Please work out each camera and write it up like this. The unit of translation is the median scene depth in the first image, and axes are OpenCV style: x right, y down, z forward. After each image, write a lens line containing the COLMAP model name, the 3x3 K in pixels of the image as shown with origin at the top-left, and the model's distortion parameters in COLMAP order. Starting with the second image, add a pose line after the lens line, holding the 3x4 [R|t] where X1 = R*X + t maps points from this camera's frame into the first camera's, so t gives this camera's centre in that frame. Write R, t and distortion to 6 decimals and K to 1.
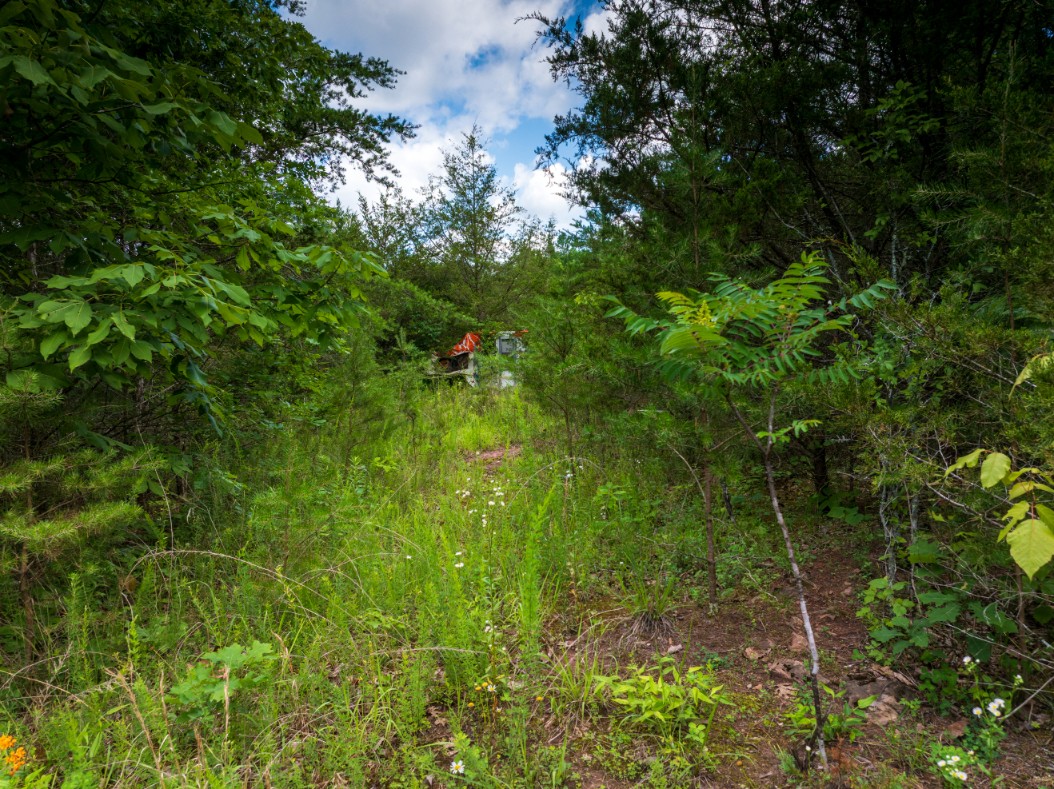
lens RADIAL K [[751.7, 0, 525.6], [0, 751.7, 395.3], [0, 0, 1]] dist [-0.030541, -0.000965]
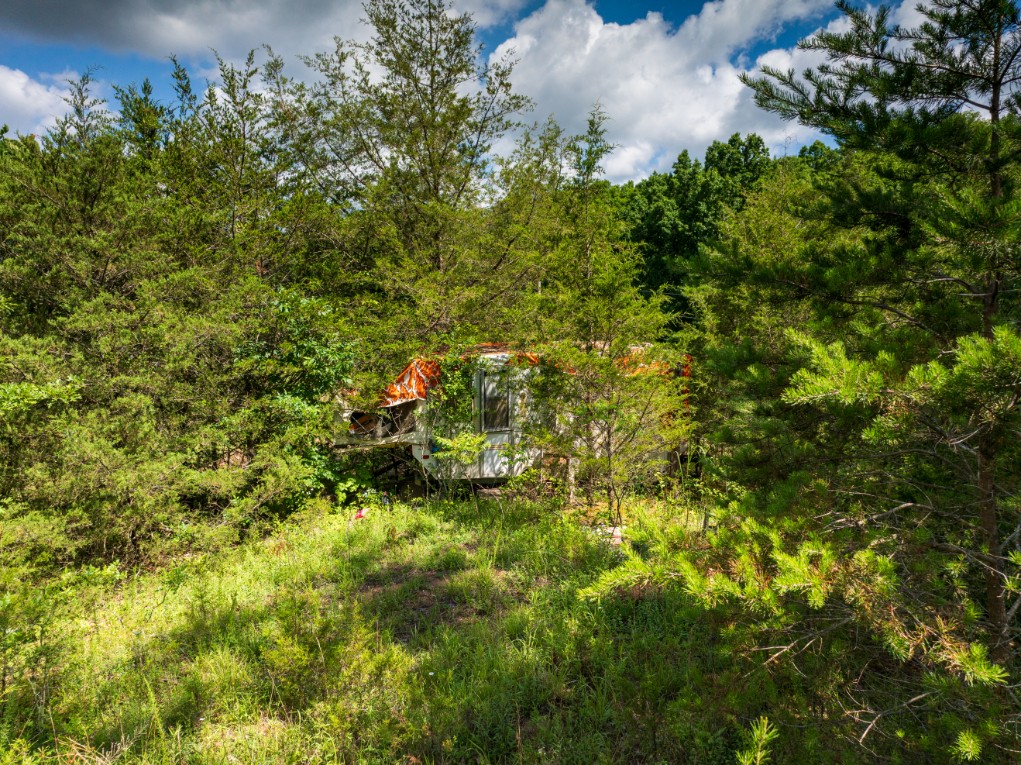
lens RADIAL K [[728.2, 0, 512.3], [0, 728.2, 381.2], [0, 0, 1]] dist [-0.030541, -0.000965]
pose [[0.999998, -0.000917, -0.001845, -0.012582], [0.001032, 0.997976, 0.063580, -0.093864], [0.001783, -0.063582, 0.997975, 0.505764]]
